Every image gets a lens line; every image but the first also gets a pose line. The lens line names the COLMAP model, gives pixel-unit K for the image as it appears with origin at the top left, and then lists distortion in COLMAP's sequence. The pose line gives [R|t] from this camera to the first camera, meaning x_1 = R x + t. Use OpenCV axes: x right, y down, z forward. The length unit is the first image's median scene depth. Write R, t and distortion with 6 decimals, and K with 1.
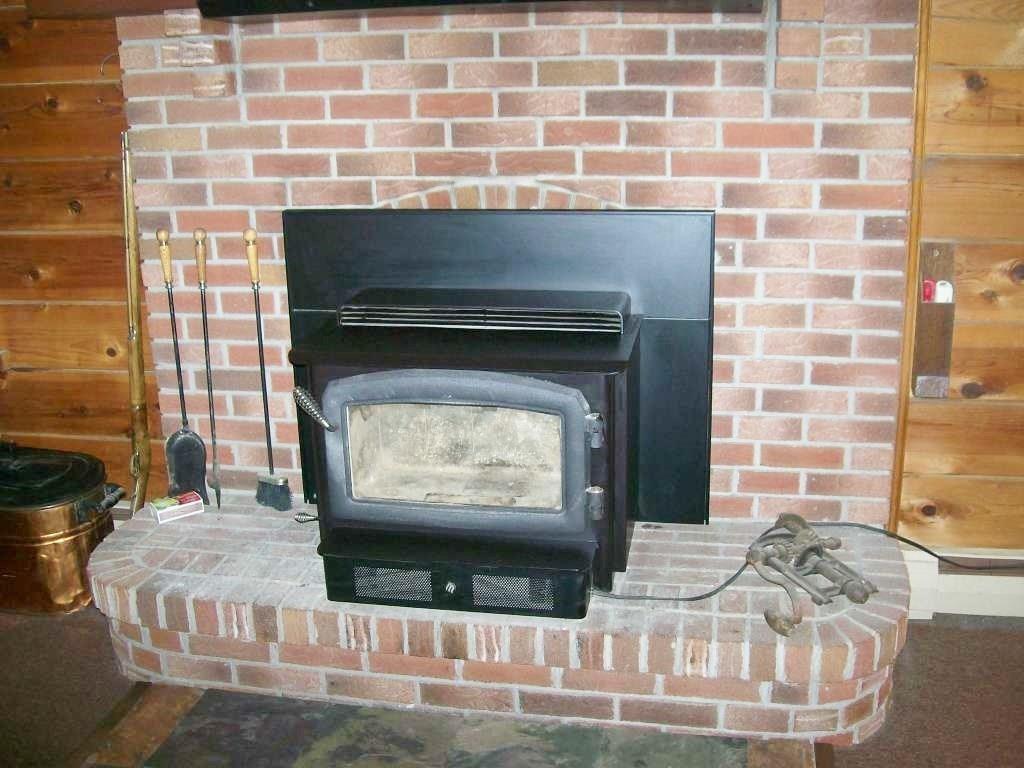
lens RADIAL K [[1126.3, 0, 512.0], [0, 1126.3, 384.0], [0, 0, 1]] dist [-0.157818, 0.019340]
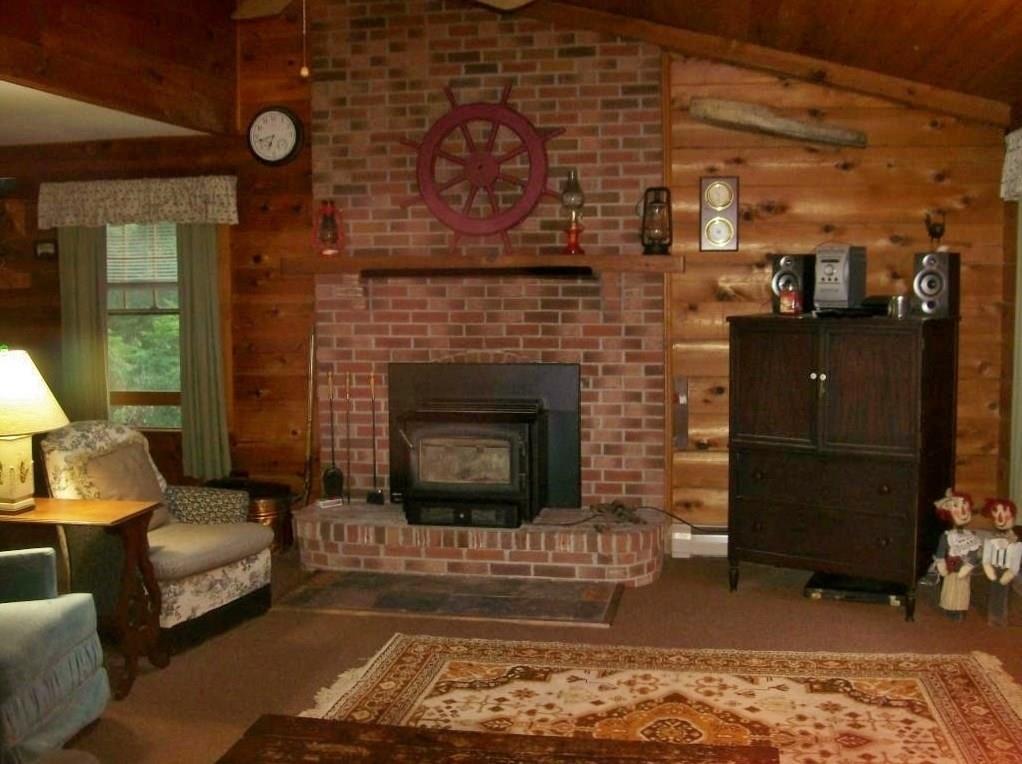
lens RADIAL K [[1124.1, 0, 511.0], [0, 1124.1, 382.0], [0, 0, 1]] dist [-0.157818, 0.019340]
pose [[0.999882, 0.015313, 0.001023, 0.037840], [-0.014788, 0.979116, -0.202766, 0.348038], [-0.004107, 0.202727, 0.979227, -1.238163]]
